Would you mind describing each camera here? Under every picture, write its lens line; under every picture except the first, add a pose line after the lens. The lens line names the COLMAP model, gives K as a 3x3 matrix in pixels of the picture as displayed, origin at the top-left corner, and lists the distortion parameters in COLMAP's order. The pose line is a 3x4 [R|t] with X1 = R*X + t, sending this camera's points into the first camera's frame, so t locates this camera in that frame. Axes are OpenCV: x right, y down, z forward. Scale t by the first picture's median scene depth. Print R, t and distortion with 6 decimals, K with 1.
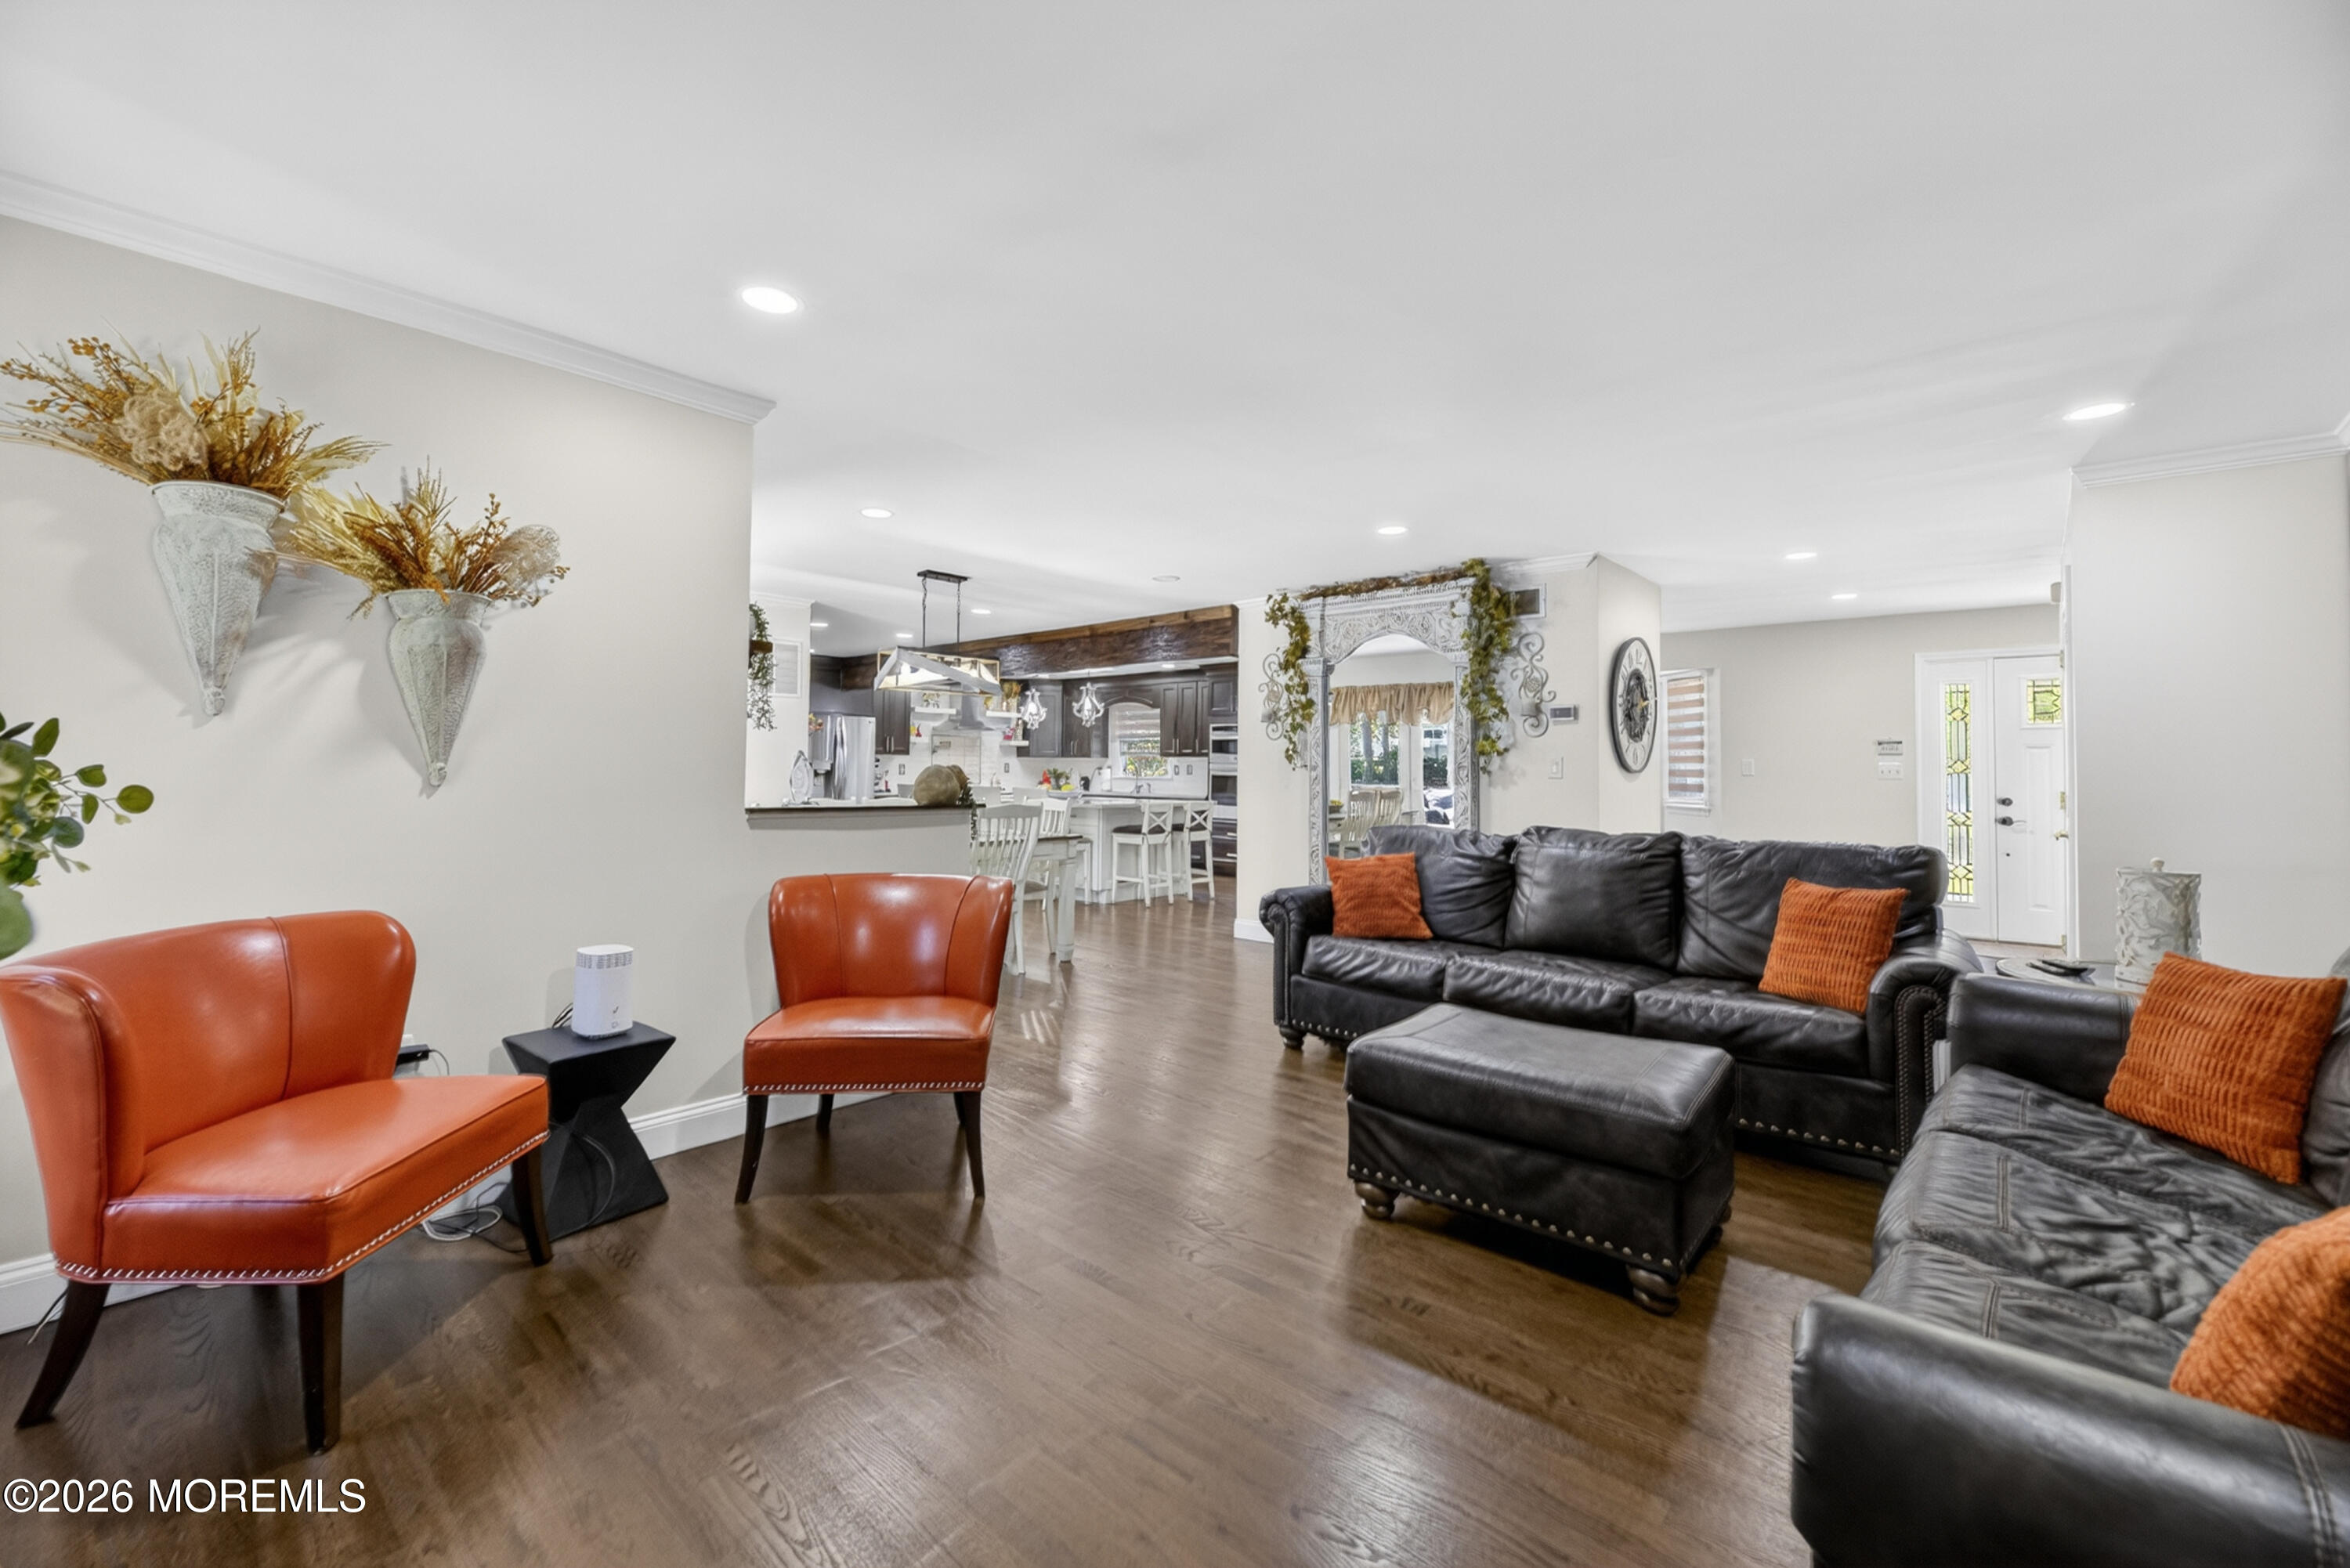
lens RADIAL K [[953.4, 0, 1184.9], [0, 953.4, 778.4], [0, 0, 1]] dist [0.002579, -0.000504]
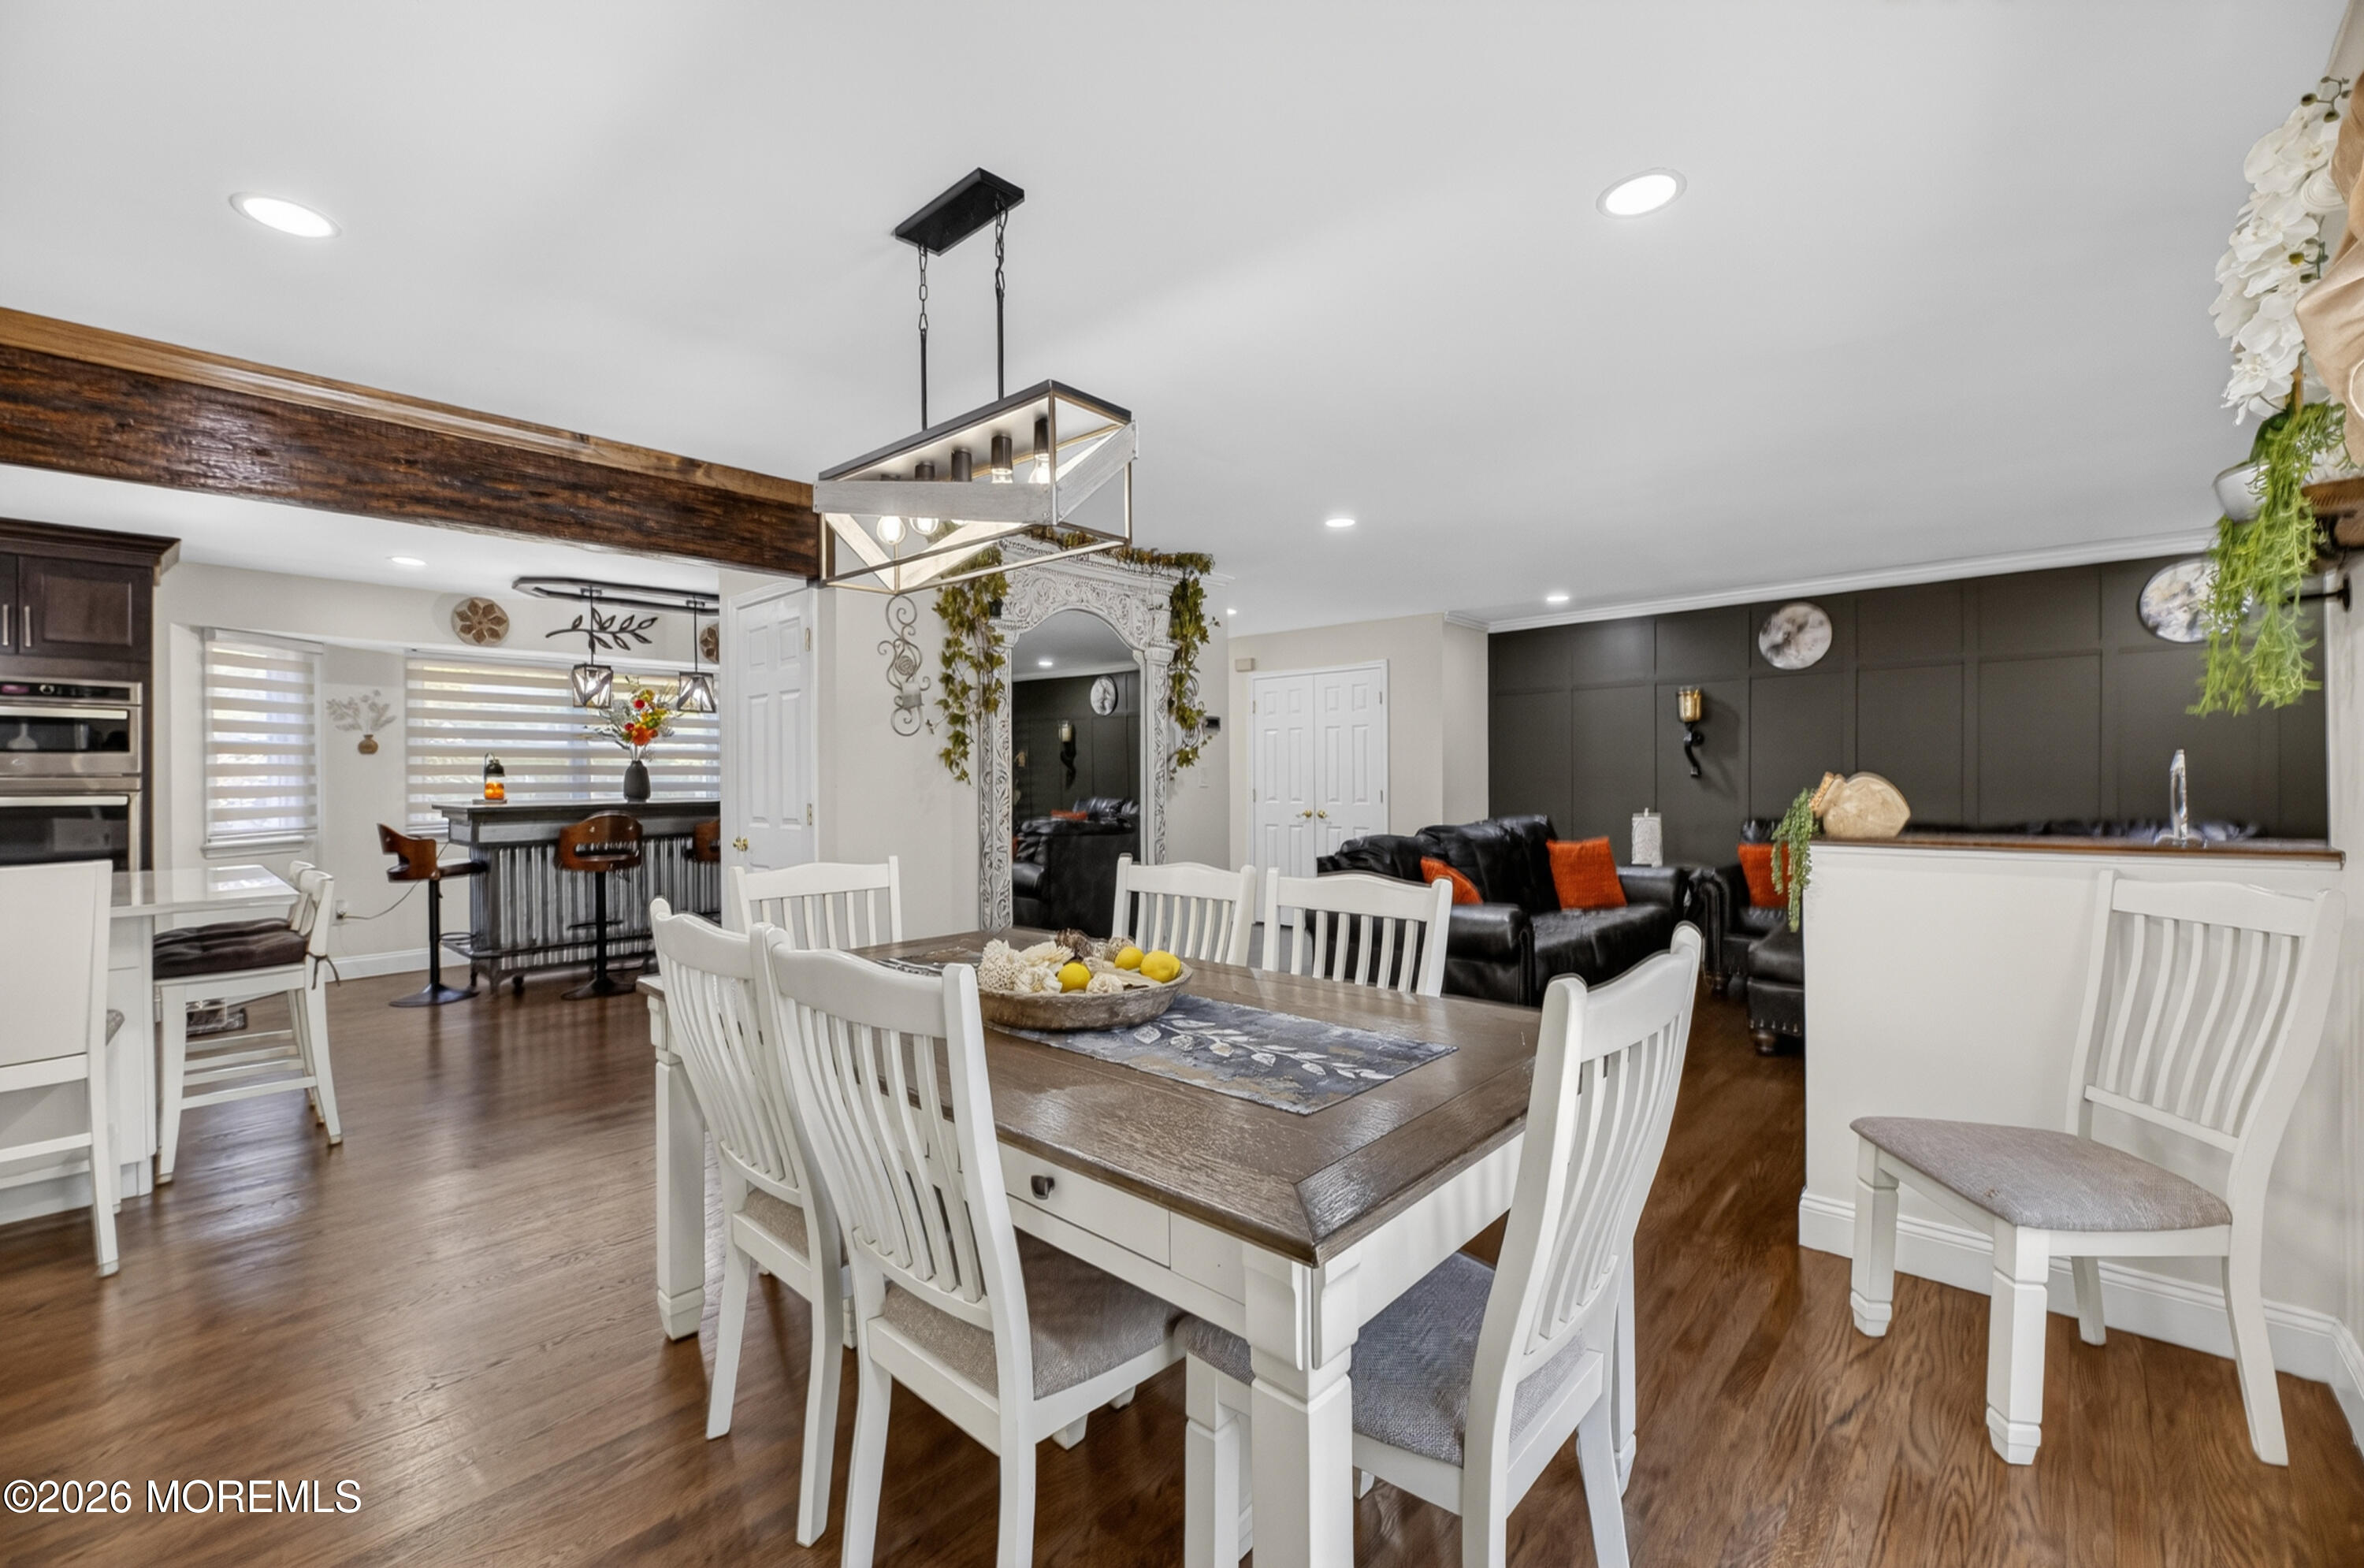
lens RADIAL K [[959.1, 0, 1191.9], [0, 959.1, 778.3], [0, 0, 1]] dist [0.002579, -0.000504]
pose [[0.036276, -0.011771, 0.999272, -0.285251], [0.018423, 0.999769, 0.011108, -0.008563], [-0.999172, 0.018007, 0.036484, 0.442445]]
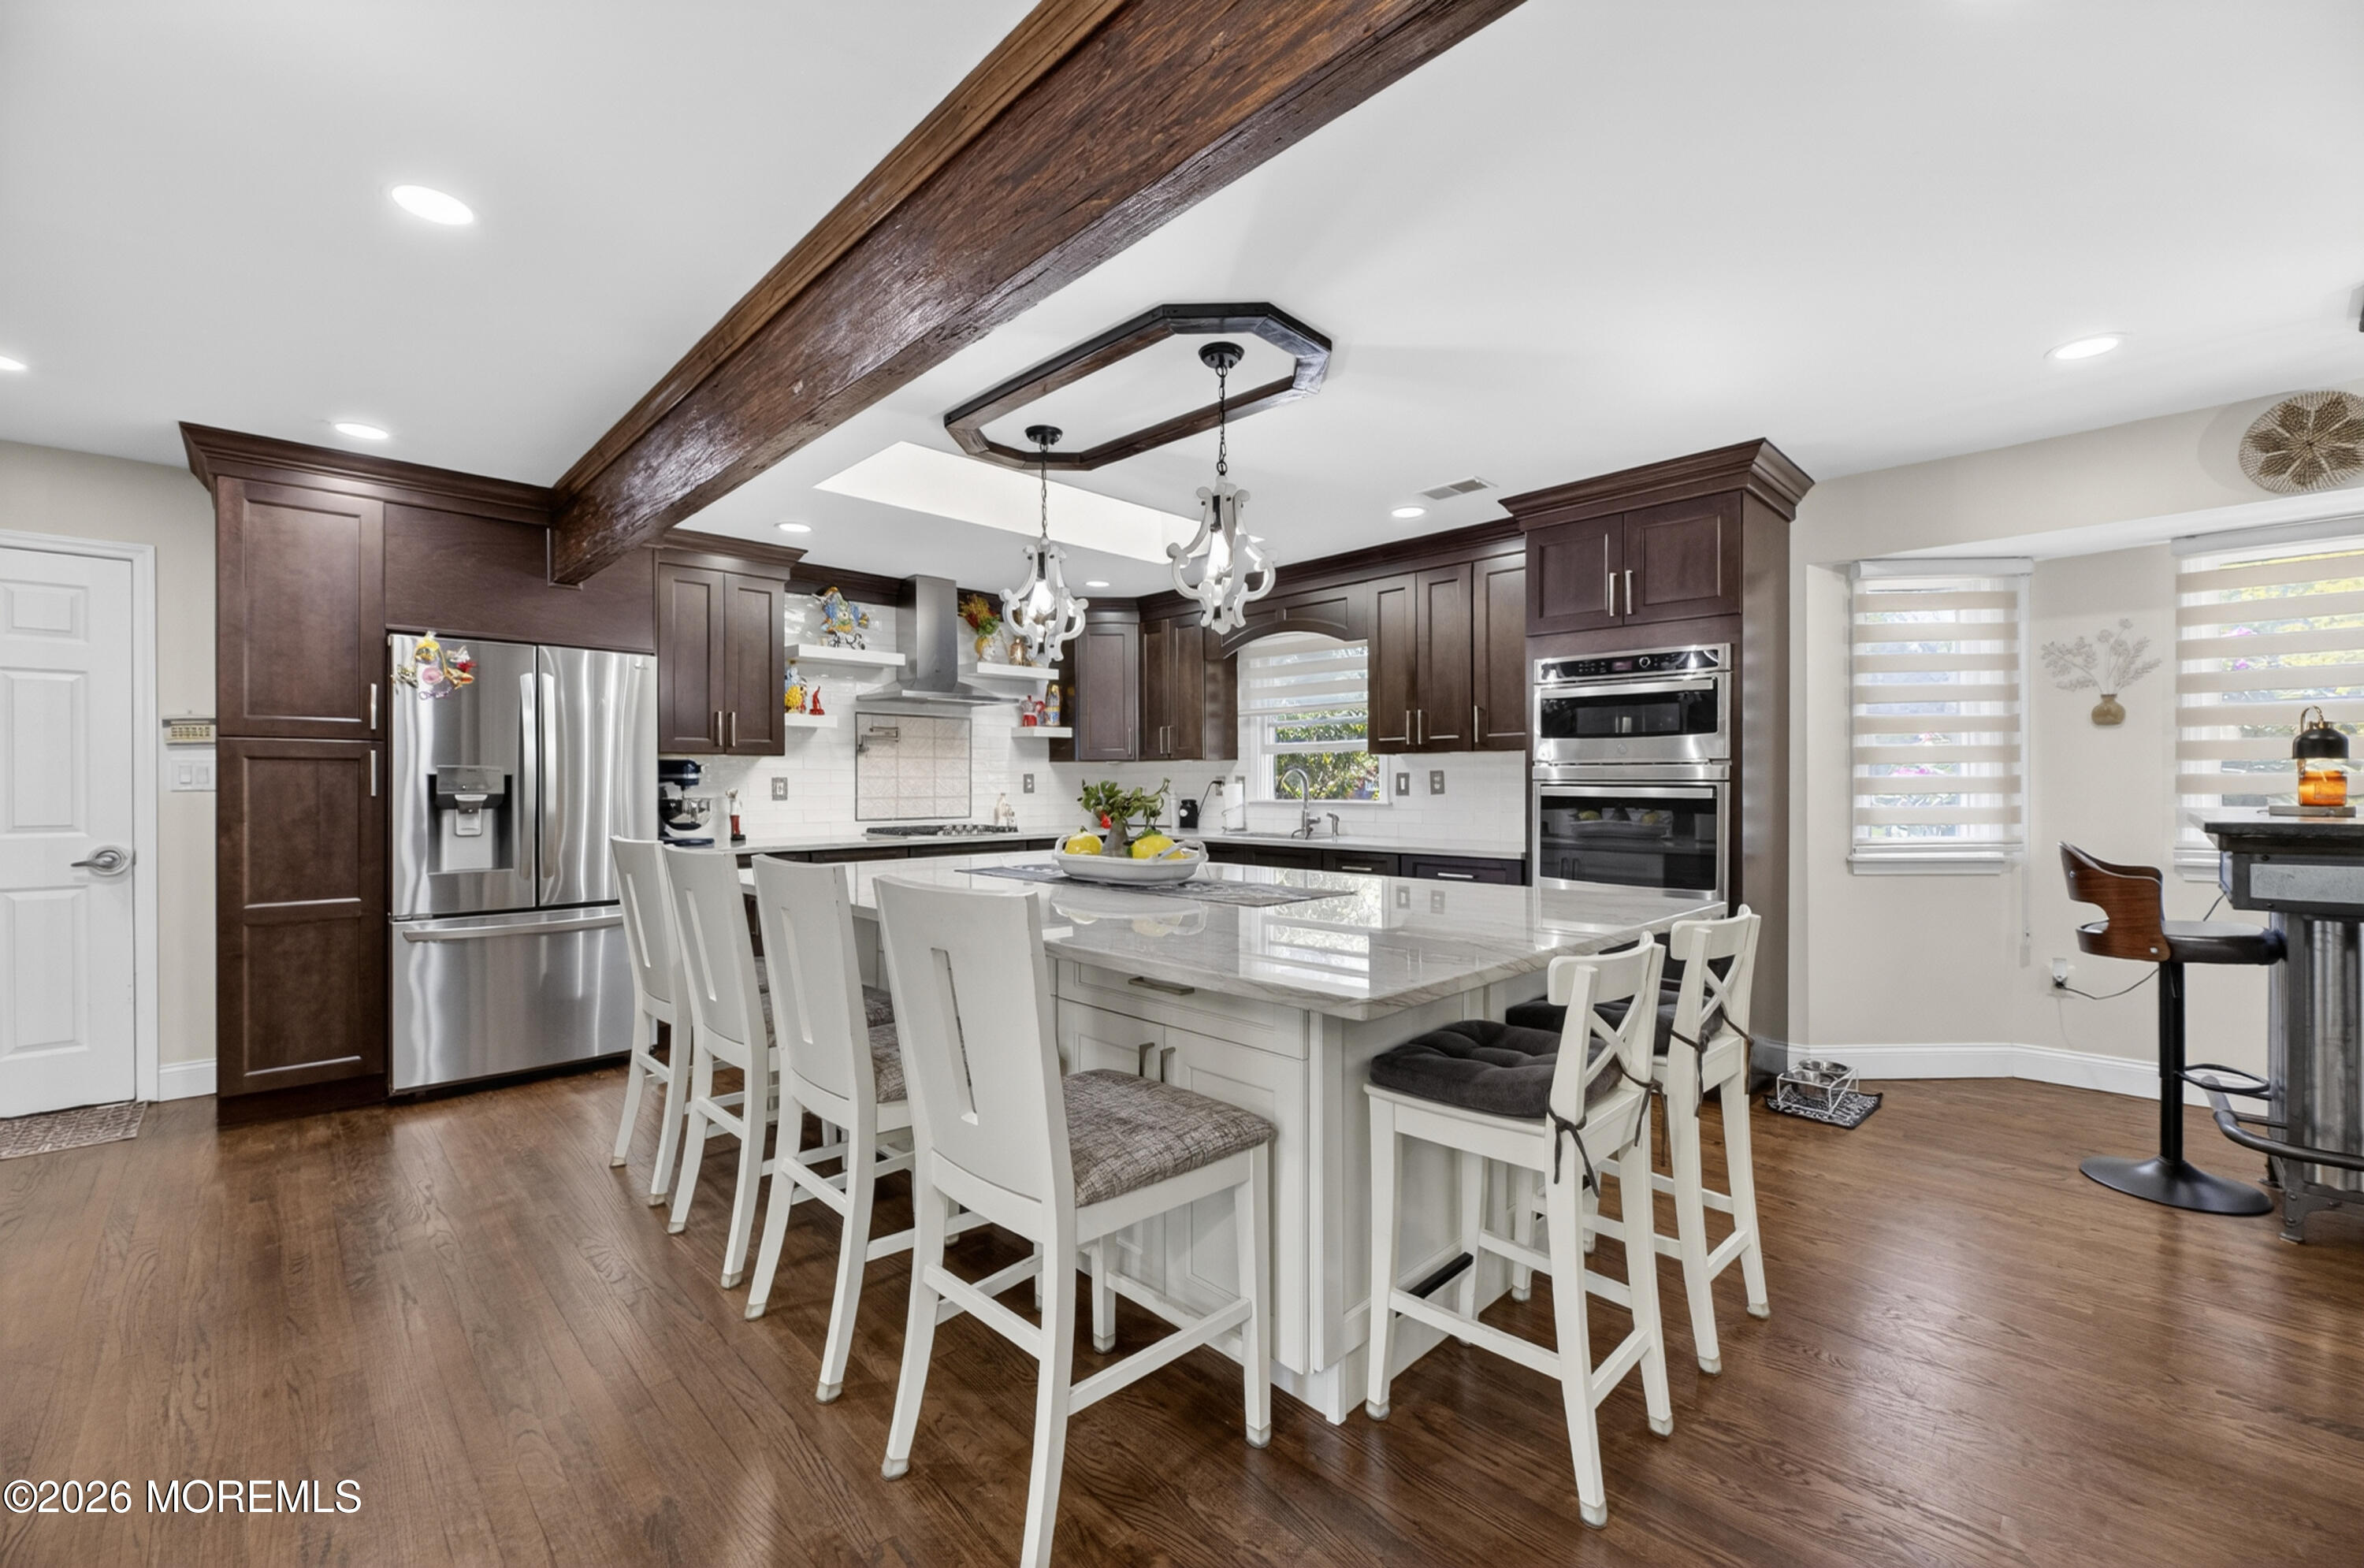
lens RADIAL K [[959.1, 0, 1191.9], [0, 959.1, 778.3], [0, 0, 1]] dist [0.002579, -0.000504]
pose [[0.996567, -0.011692, -0.081955, -0.068907], [0.010389, 0.999813, -0.016305, -0.005180], [0.082131, 0.015397, 0.996503, 0.560423]]
